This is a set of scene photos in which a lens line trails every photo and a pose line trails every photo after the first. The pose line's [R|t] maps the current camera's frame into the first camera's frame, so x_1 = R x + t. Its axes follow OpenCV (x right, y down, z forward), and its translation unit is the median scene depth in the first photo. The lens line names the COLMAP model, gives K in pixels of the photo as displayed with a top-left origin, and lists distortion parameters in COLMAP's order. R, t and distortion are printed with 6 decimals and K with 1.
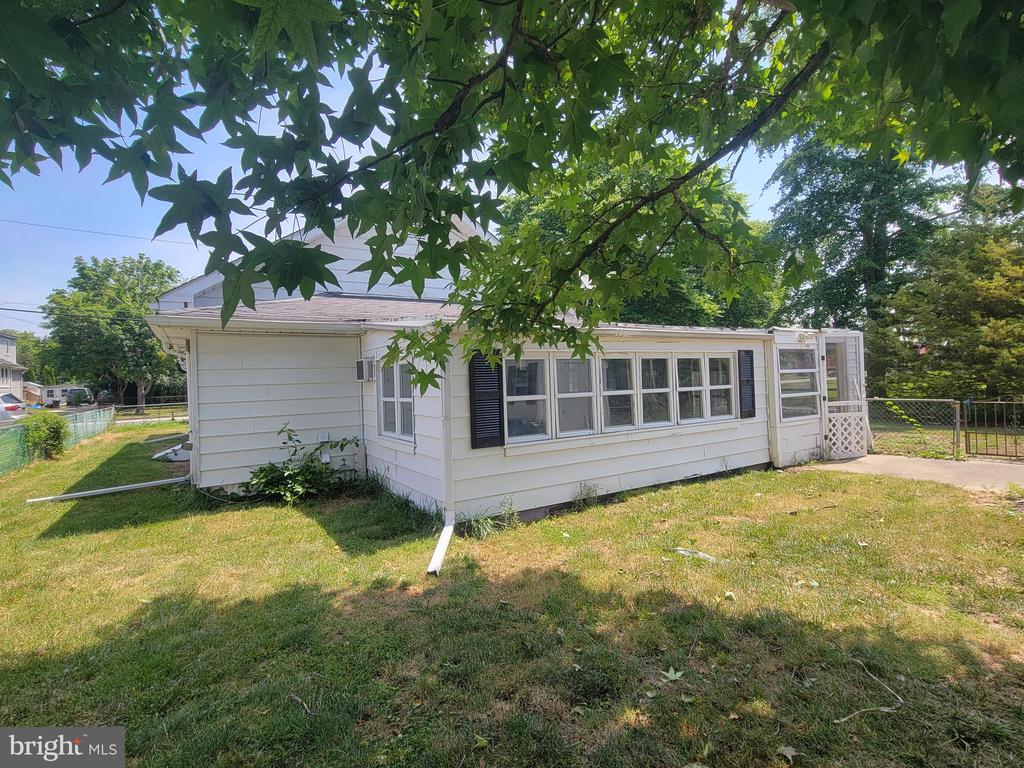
lens RADIAL K [[414.8, 0, 512.0], [0, 414.8, 384.0], [0, 0, 1]] dist [-0.000328, 0.000019]
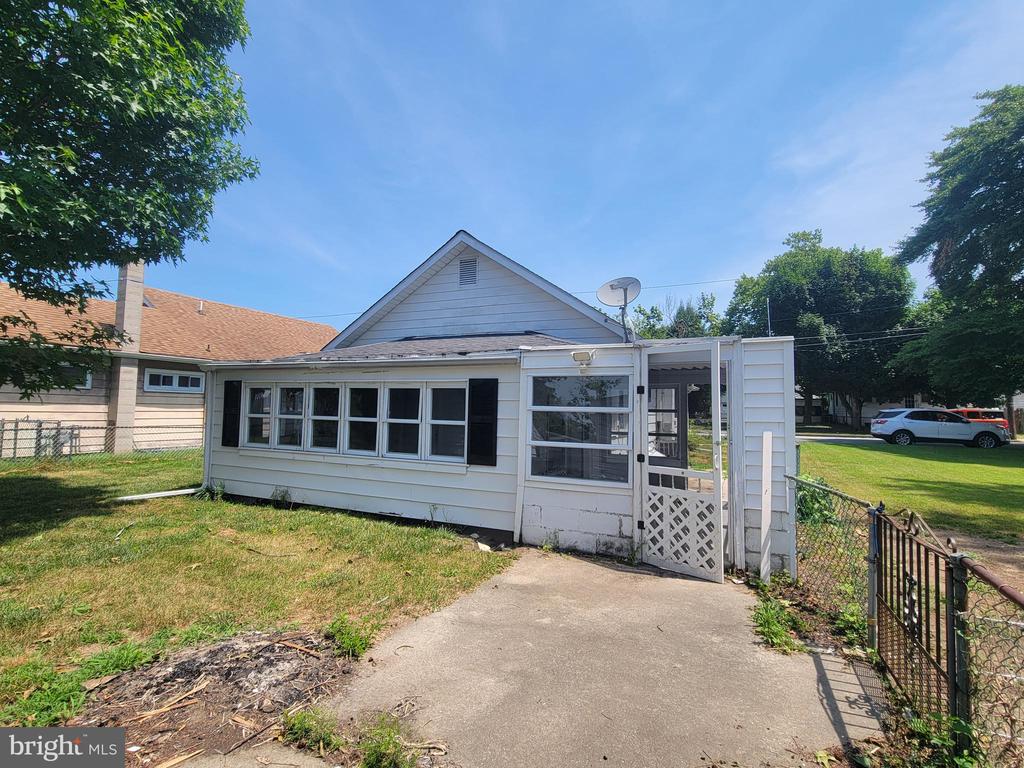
lens RADIAL K [[414.8, 0, 512.0], [0, 414.8, 384.0], [0, 0, 1]] dist [-0.000328, 0.000019]
pose [[0.666807, 0.006386, -0.745203, 1.223839], [-0.046165, 0.998397, -0.032752, -0.049880], [0.743799, 0.056241, 0.666033, 0.522916]]
